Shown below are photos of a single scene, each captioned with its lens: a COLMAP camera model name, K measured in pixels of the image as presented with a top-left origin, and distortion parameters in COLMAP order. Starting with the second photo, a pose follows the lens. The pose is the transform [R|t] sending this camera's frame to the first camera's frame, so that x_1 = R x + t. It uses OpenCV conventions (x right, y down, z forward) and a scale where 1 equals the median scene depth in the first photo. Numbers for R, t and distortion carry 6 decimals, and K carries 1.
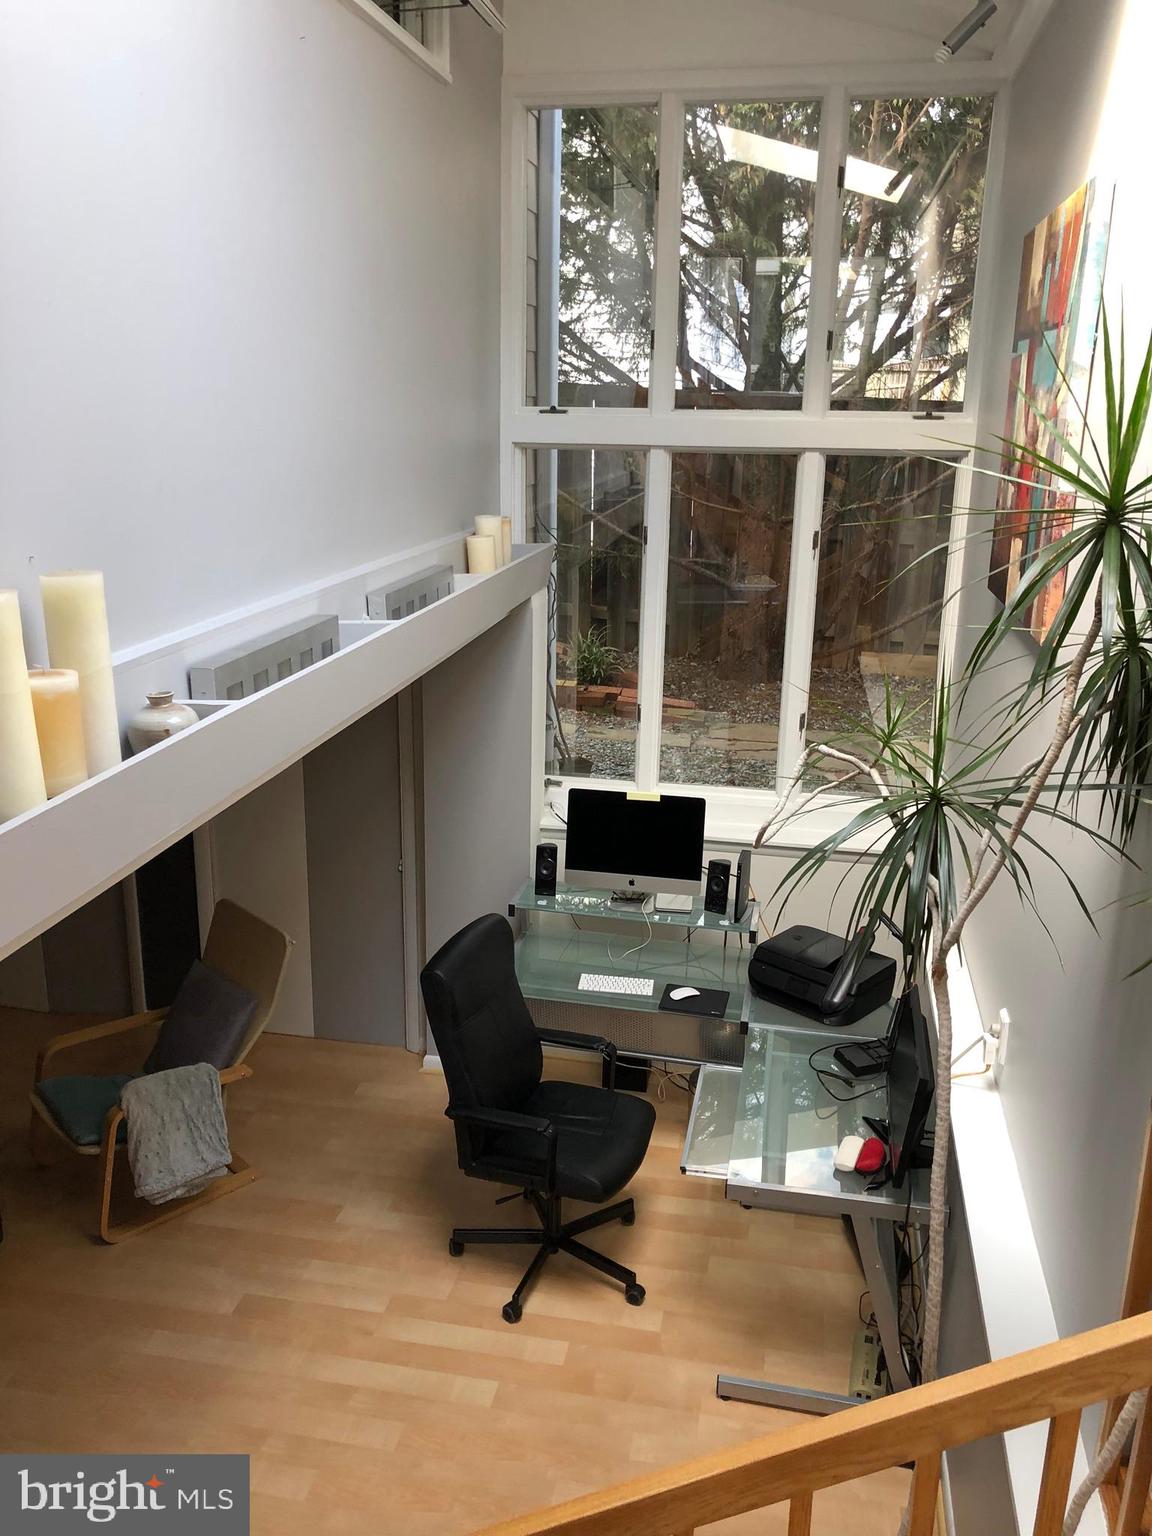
lens RADIAL K [[1240.1, 0, 576.0], [0, 1240.1, 768.0], [0, 0, 1]] dist [0.080043, -0.148806]
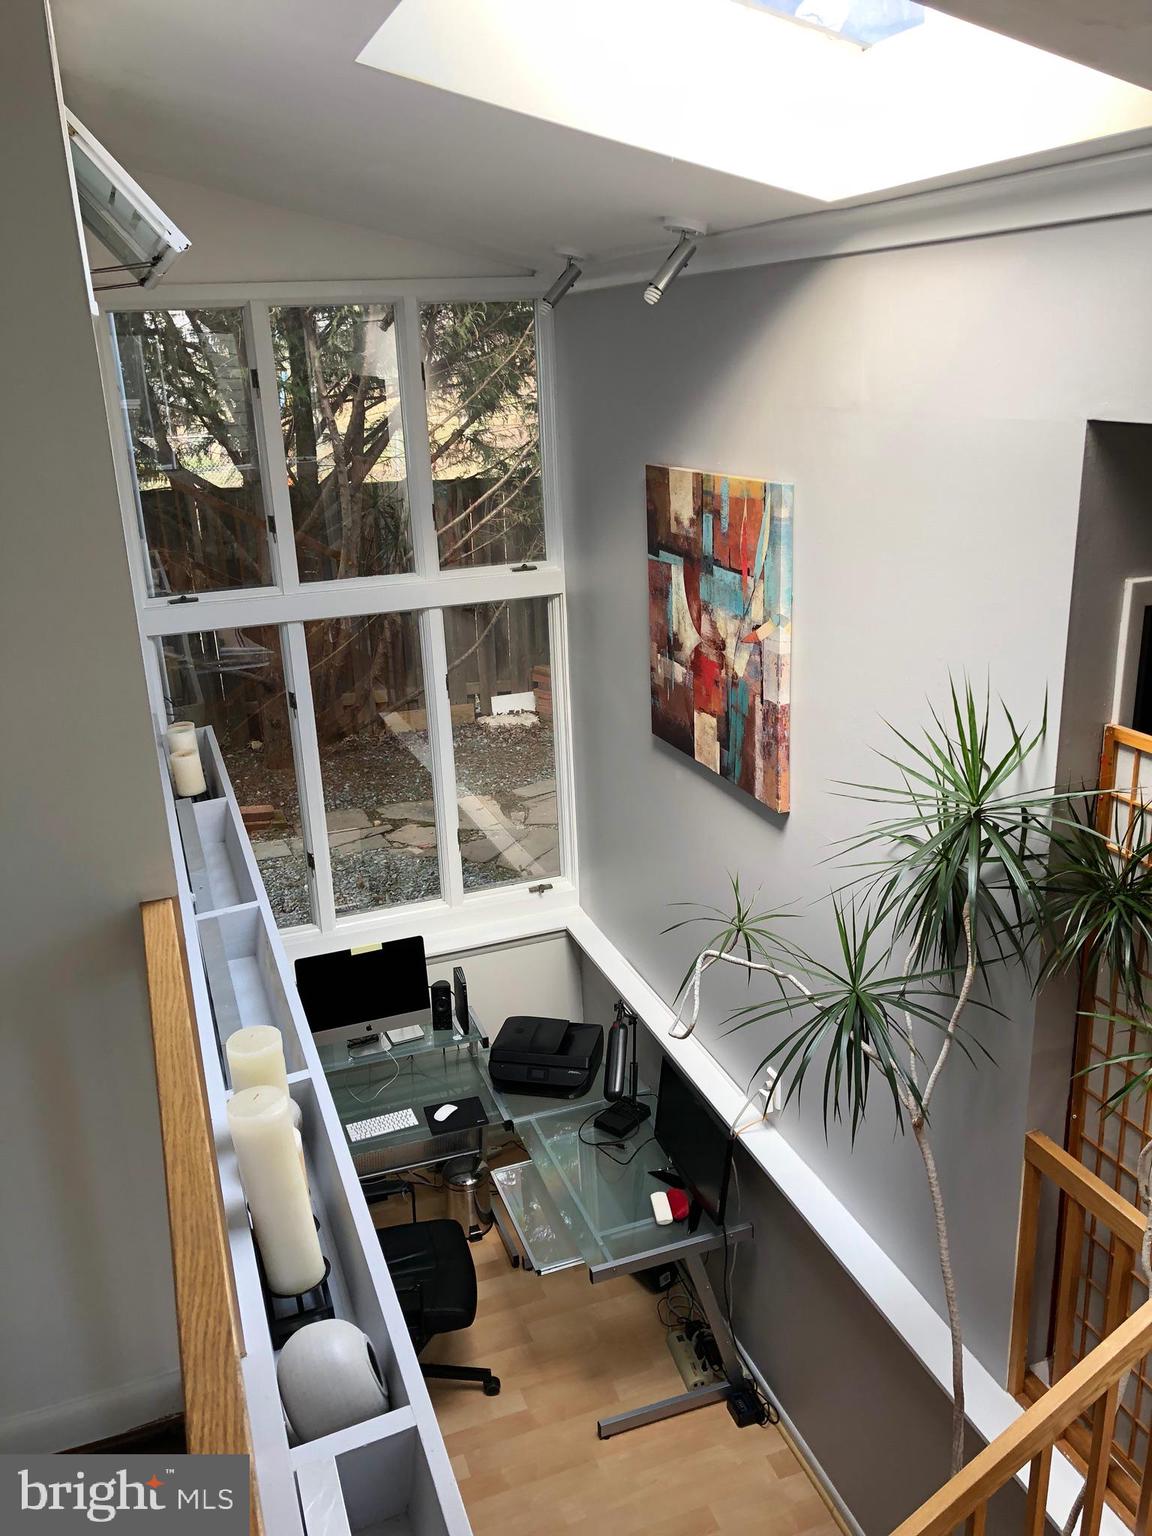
lens RADIAL K [[1254.6, 0, 576.0], [0, 1254.6, 768.0], [0, 0, 1]] dist [0.007596, -0.000756]
pose [[0.855467, -0.210462, 0.473162, -0.273622], [0.196565, 0.977278, 0.079306, -0.181967], [-0.479102, 0.025164, 0.877398, -0.050584]]
